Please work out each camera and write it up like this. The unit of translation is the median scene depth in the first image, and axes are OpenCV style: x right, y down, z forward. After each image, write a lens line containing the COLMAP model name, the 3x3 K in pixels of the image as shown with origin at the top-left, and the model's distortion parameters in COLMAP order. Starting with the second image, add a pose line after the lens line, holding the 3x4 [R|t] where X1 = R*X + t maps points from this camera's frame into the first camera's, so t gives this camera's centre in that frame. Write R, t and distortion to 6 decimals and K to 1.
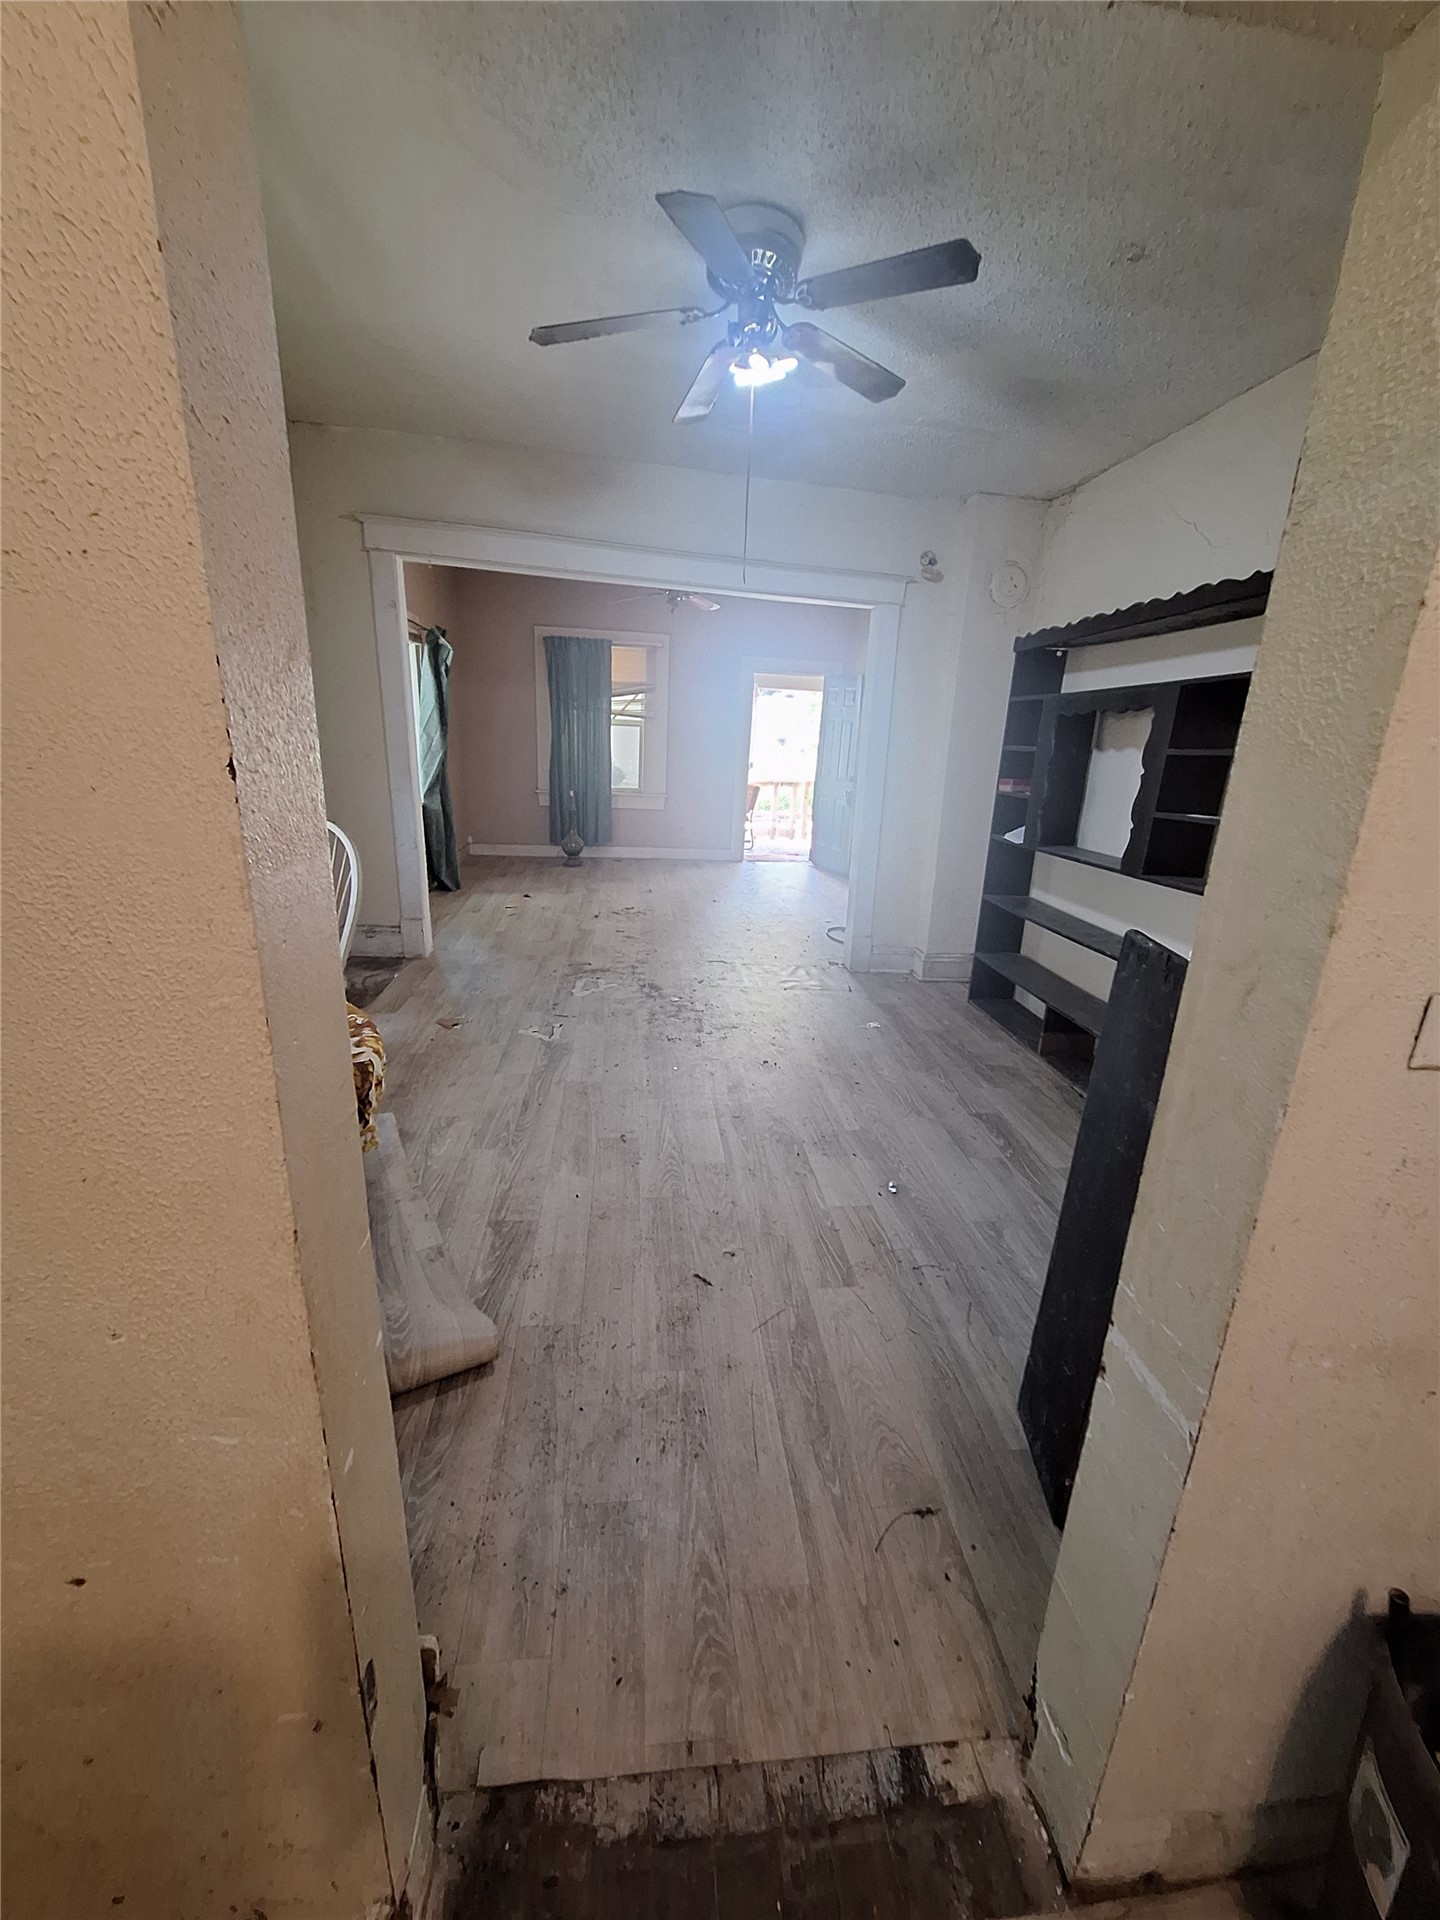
lens RADIAL K [[748.8, 0, 731.3], [0, 748.8, 950.2], [0, 0, 1]] dist [-0.003574, 0.000064]
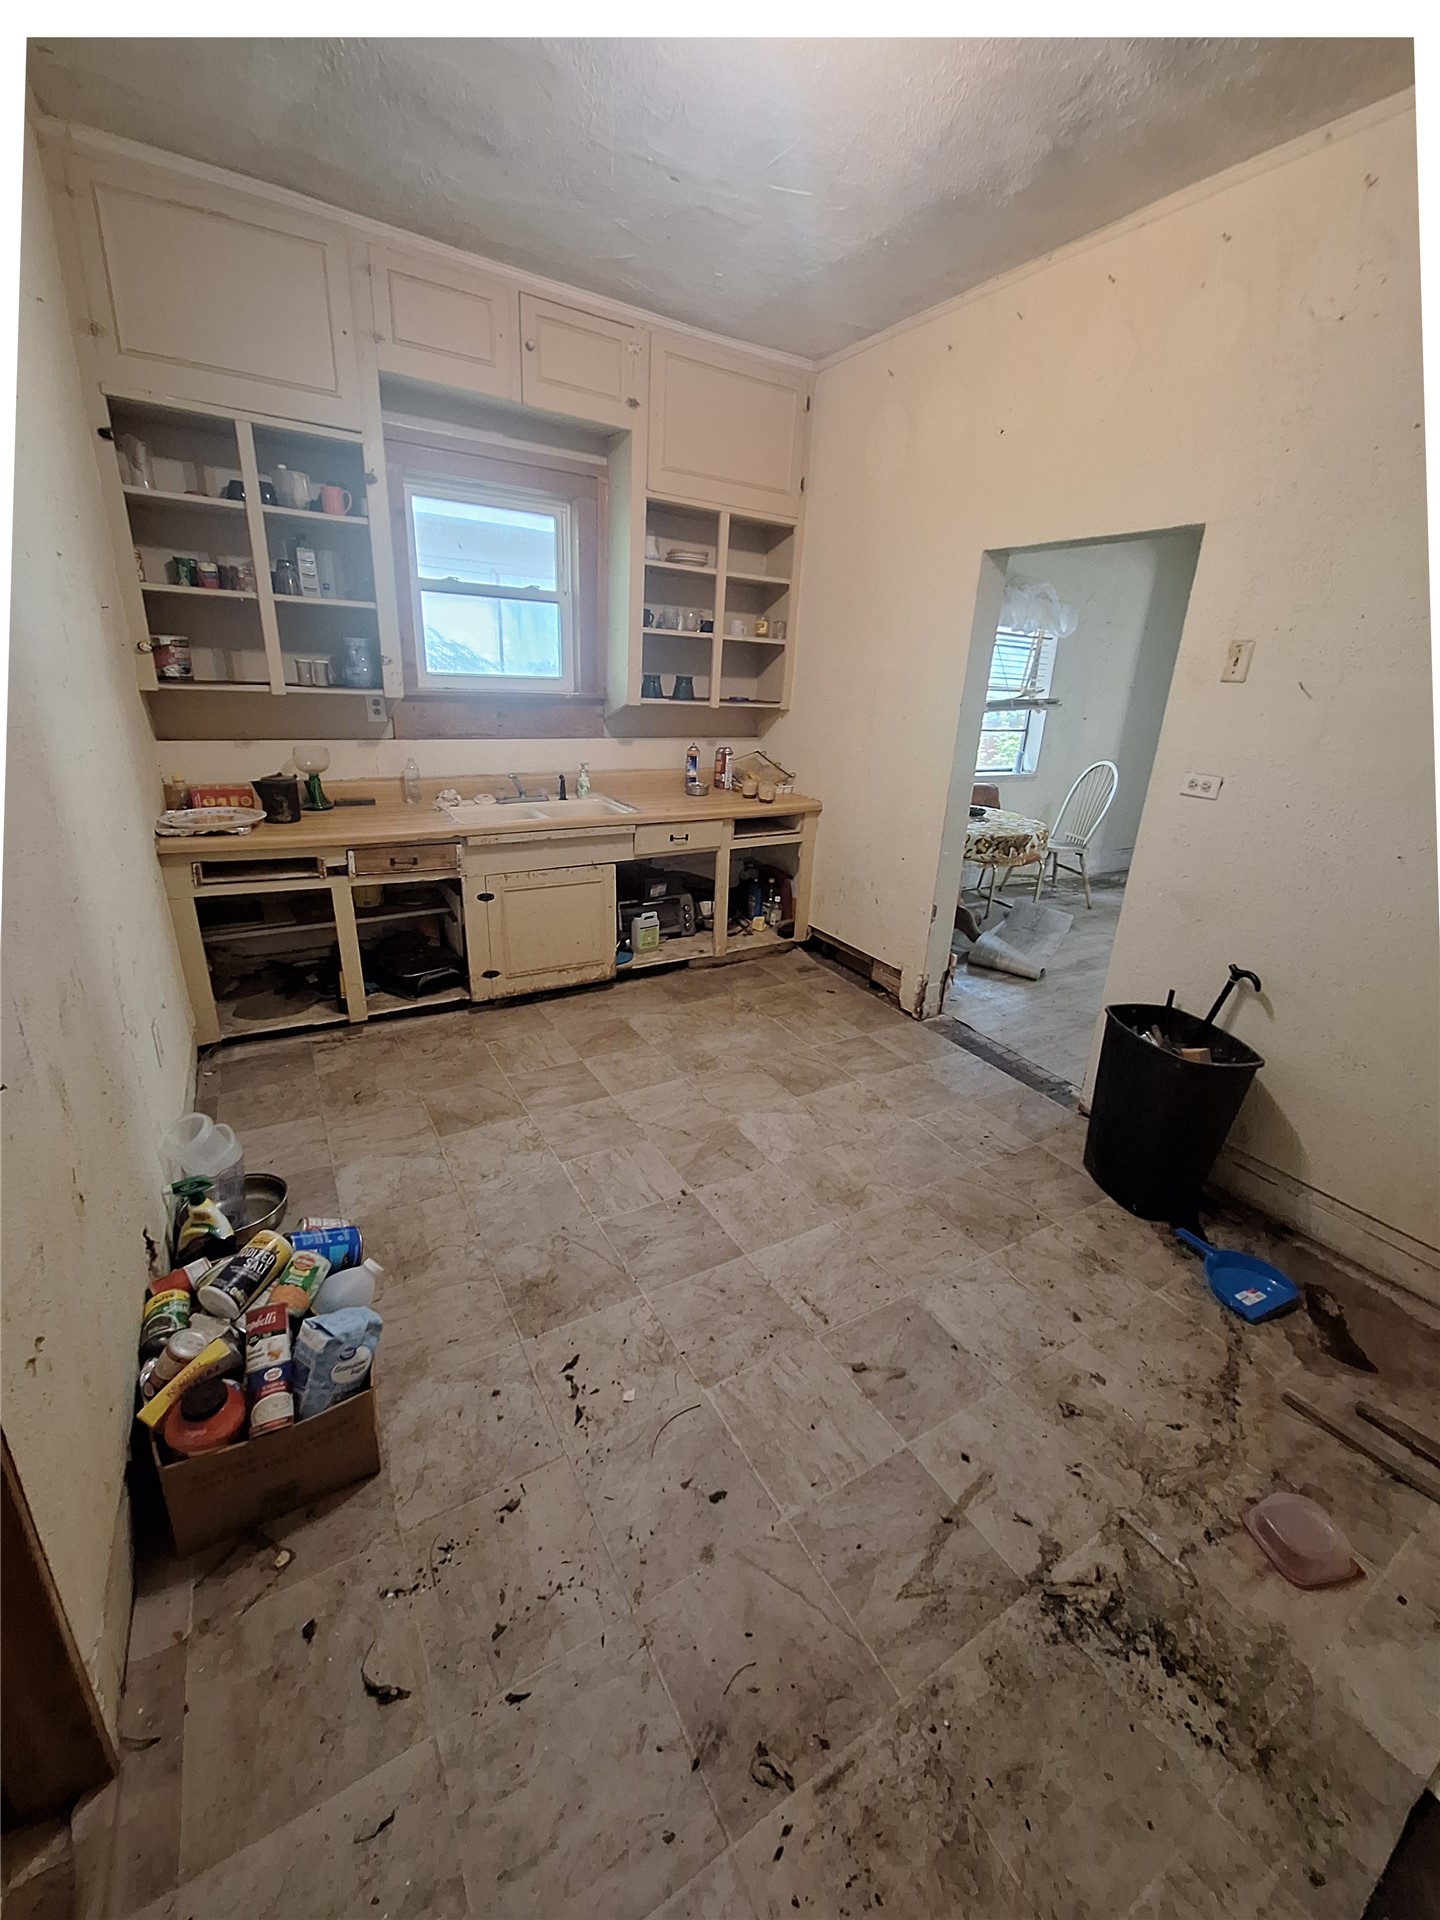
lens RADIAL K [[748.8, 0, 718.6], [0, 748.8, 943.2], [0, 0, 1]] dist [-0.003574, 0.000064]
pose [[0.400635, 0.276101, -0.873647, 0.594178], [-0.277377, 0.945321, 0.171553, 0.147612], [0.873243, 0.173600, 0.455313, -0.430565]]
